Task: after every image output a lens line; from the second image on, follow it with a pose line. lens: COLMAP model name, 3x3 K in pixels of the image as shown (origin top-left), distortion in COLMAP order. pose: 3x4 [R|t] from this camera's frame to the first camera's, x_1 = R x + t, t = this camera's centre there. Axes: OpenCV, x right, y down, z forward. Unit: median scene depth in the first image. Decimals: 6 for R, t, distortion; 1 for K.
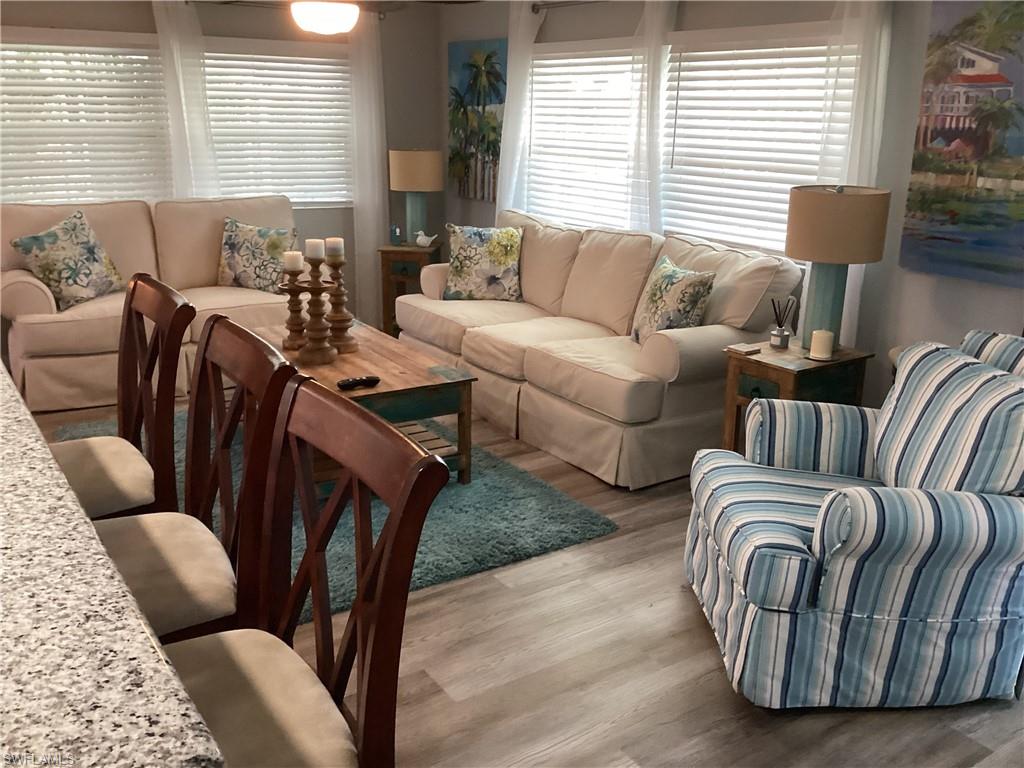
lens RADIAL K [[936.7, 0, 512.0], [0, 936.7, 384.0], [0, 0, 1]] dist [0.127971, -0.219466]
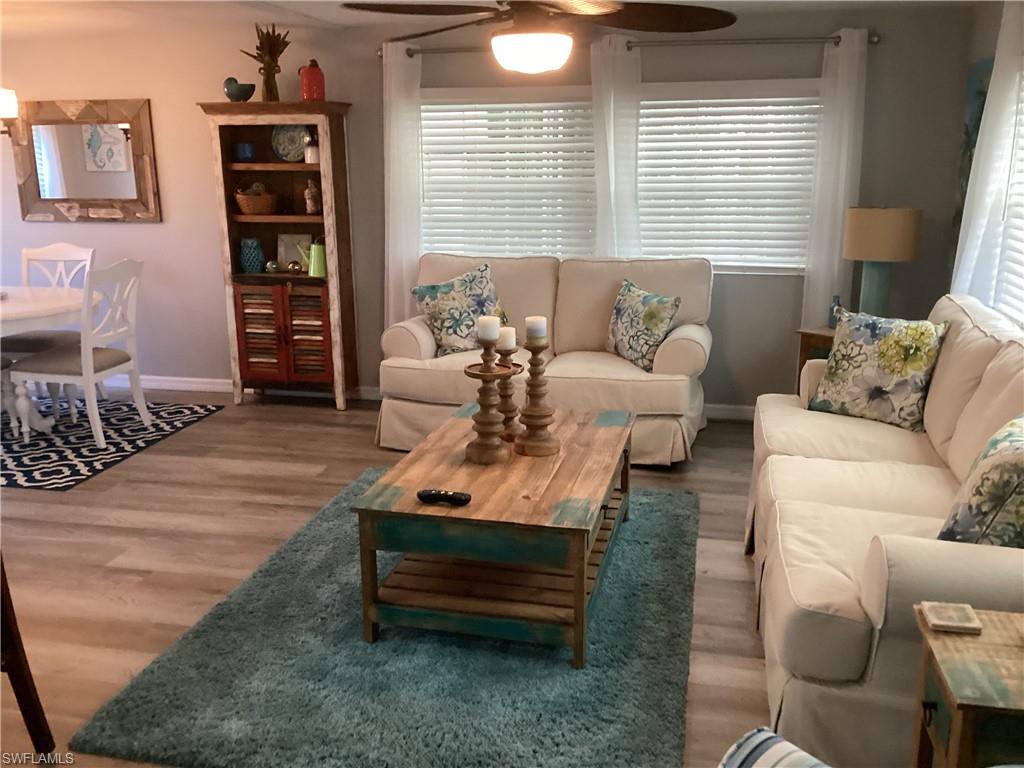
lens RADIAL K [[922.6, 0, 516.3], [0, 922.6, 386.2], [0, 0, 1]] dist [0.121400, -0.238456]
pose [[0.693635, 0.155620, -0.703316, 0.280529], [-0.187179, 0.981784, 0.032634, -0.088371], [0.695583, 0.109010, 0.710128, 0.320423]]
